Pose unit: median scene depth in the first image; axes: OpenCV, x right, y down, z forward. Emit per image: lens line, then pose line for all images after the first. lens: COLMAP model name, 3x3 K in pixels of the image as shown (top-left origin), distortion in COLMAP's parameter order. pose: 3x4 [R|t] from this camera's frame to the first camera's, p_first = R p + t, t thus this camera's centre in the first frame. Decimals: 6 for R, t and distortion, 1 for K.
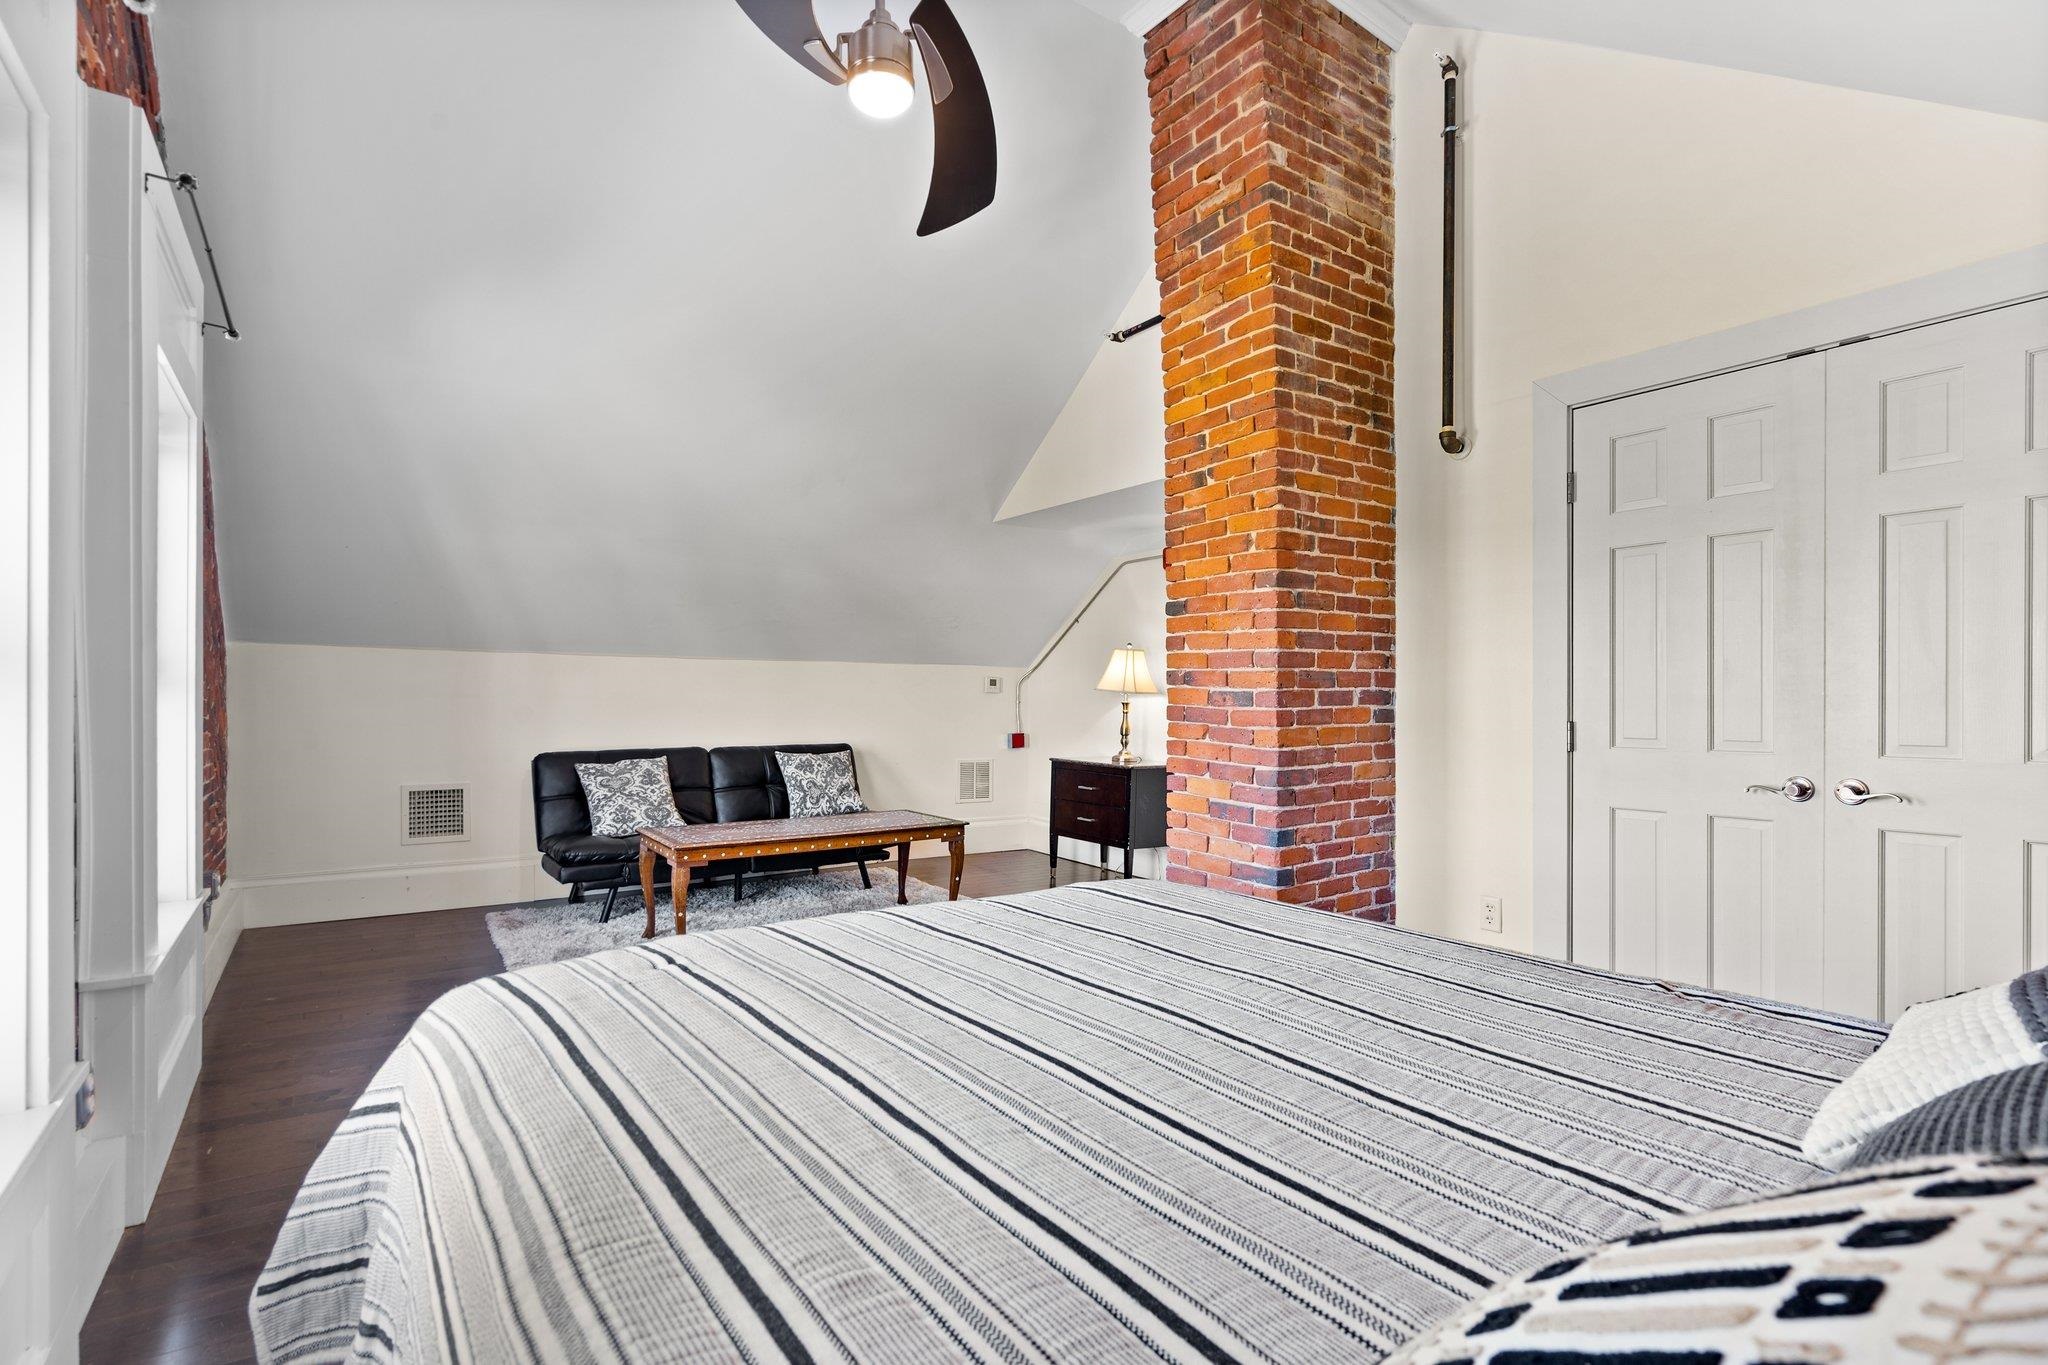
lens RADIAL K [[950.5, 0, 1025.3], [0, 950.5, 697.4], [0, 0, 1]] dist [-0.003792, 0.002425]
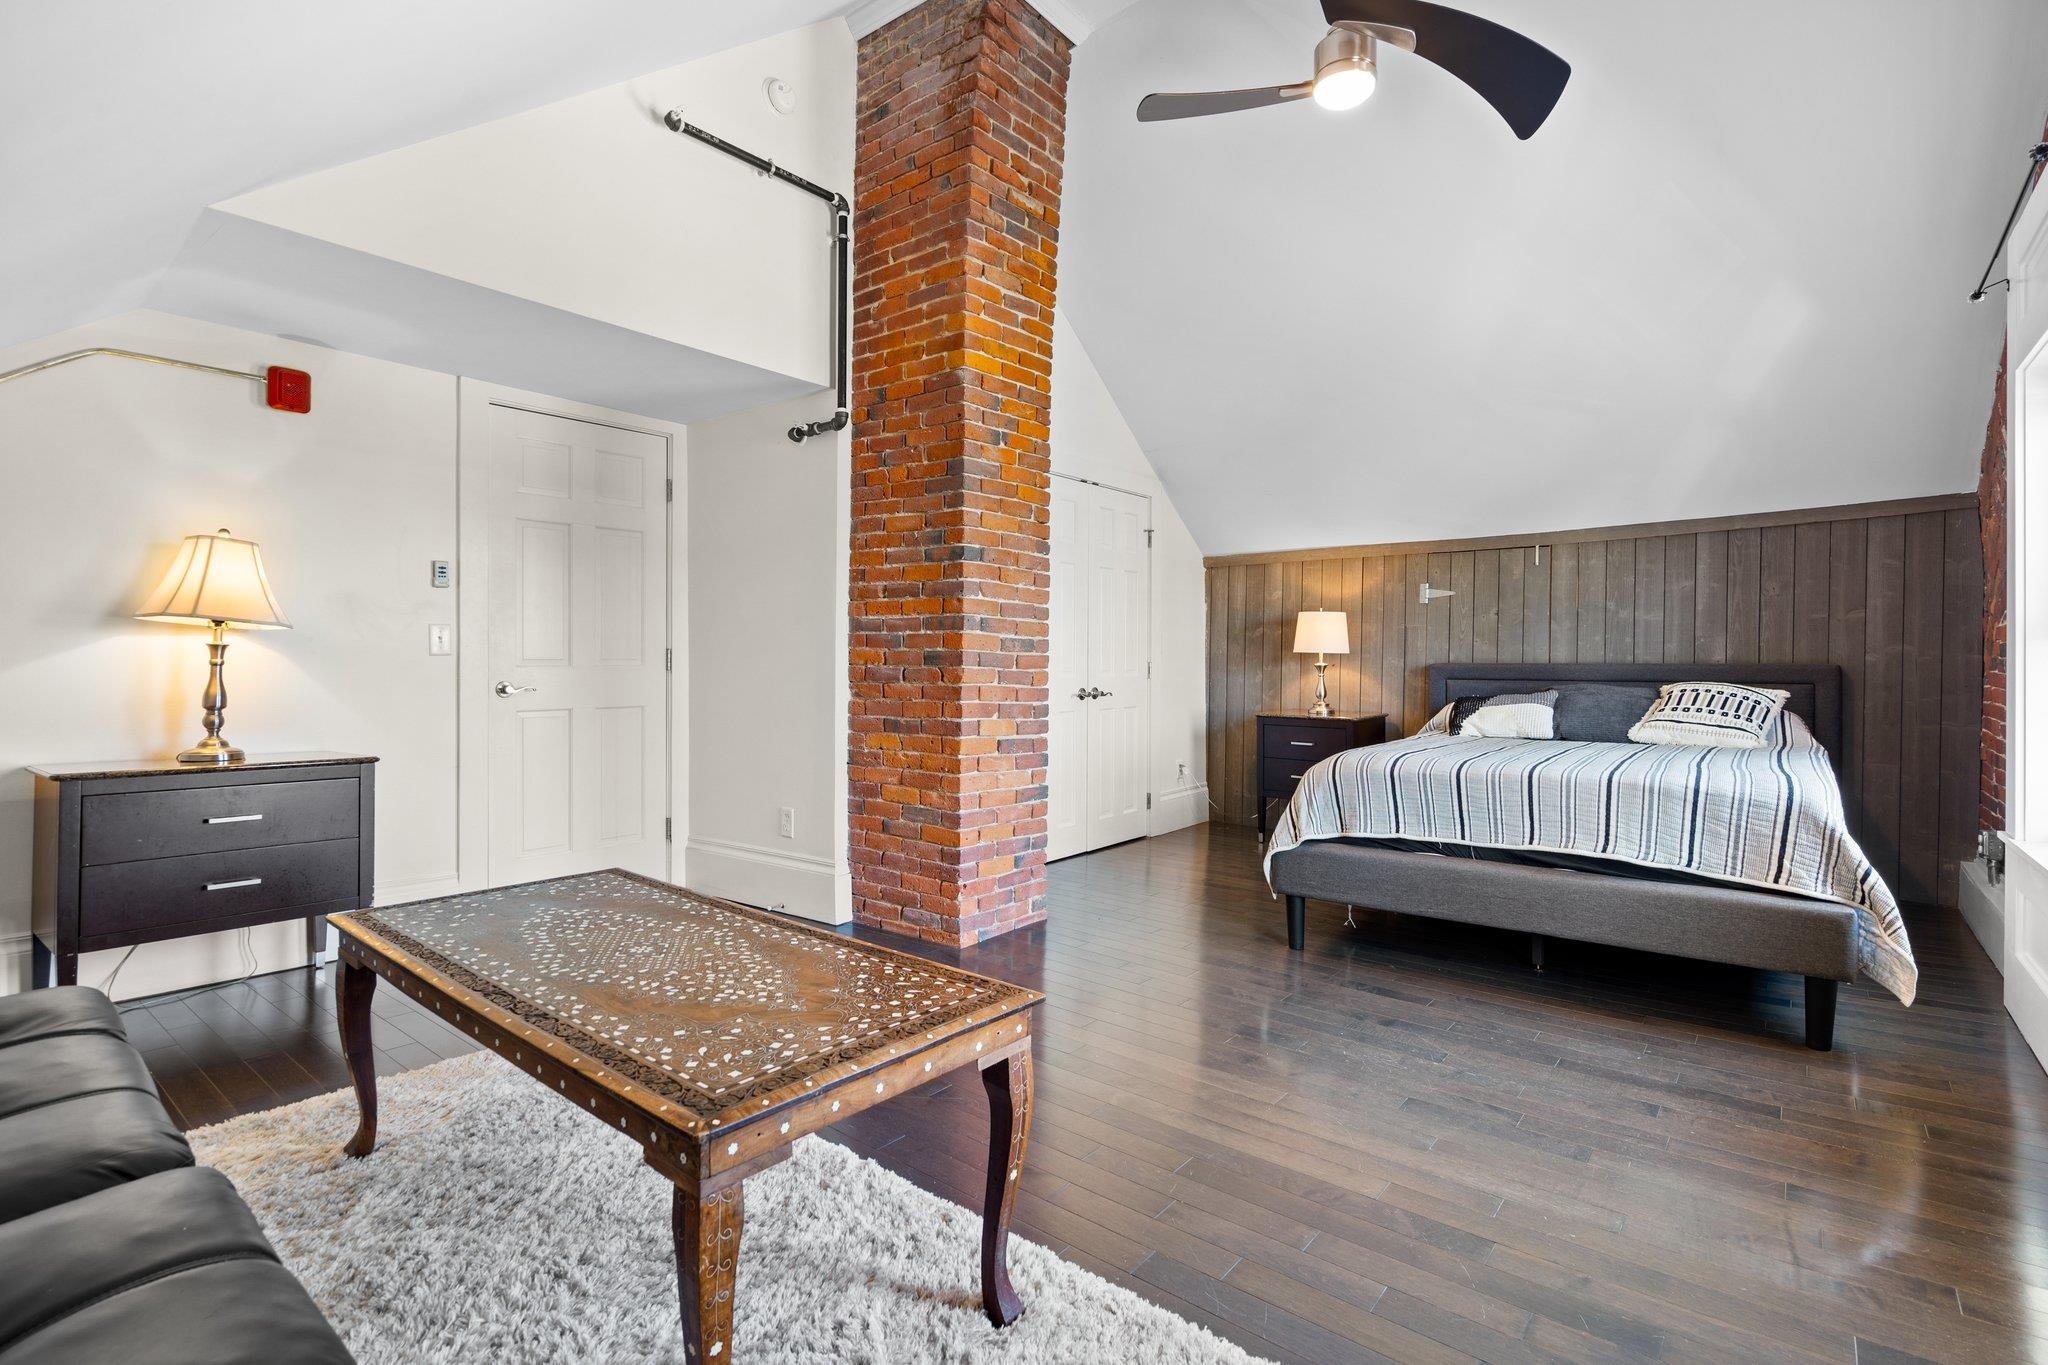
lens RADIAL K [[950.5, 0, 990.7], [0, 950.5, 655.9], [0, 0, 1]] dist [-0.003792, 0.002425]
pose [[-0.235405, 0.004056, 0.971889, -0.854750], [-0.006513, 0.999962, -0.005751, 0.020563], [-0.971875, -0.007684, -0.235370, 1.265202]]
